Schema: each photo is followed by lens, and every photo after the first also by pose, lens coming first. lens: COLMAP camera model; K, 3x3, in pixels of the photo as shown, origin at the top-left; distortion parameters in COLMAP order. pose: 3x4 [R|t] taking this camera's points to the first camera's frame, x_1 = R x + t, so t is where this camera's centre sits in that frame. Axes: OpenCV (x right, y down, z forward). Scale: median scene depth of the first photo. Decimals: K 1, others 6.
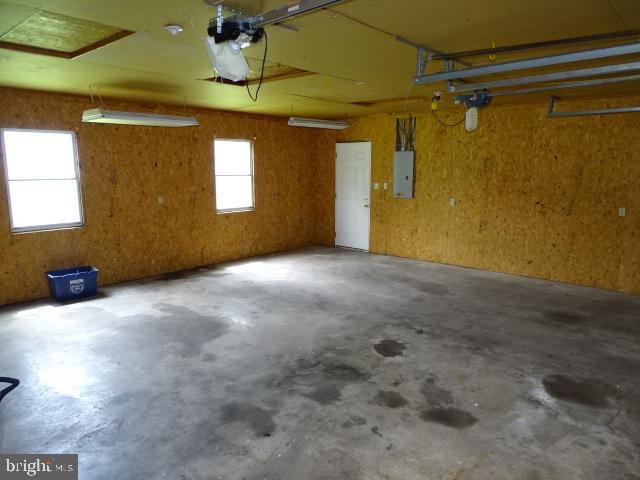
lens RADIAL K [[450.6, 0, 323.3], [0, 450.6, 238.5], [0, 0, 1]] dist [-0.000402, -0.001569]
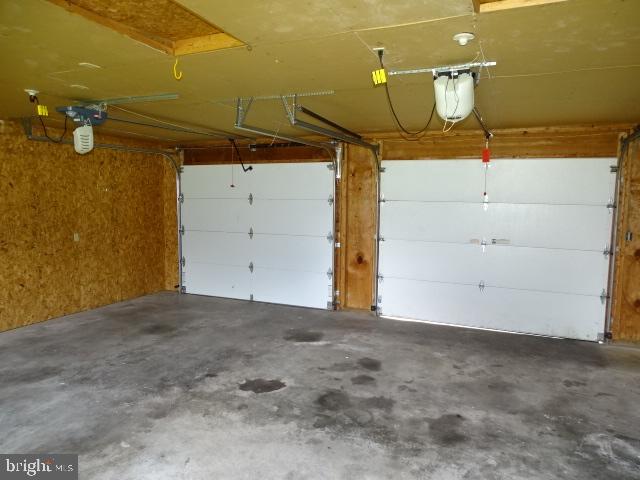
lens RADIAL K [[450.6, 0, 323.5], [0, 450.6, 240.4], [0, 0, 1]] dist [-0.000402, -0.001569]
pose [[-0.307471, -0.097270, 0.946573, -0.851357], [0.145679, 0.978223, 0.147843, -0.200253], [-0.940340, 0.183353, -0.286605, 1.219271]]
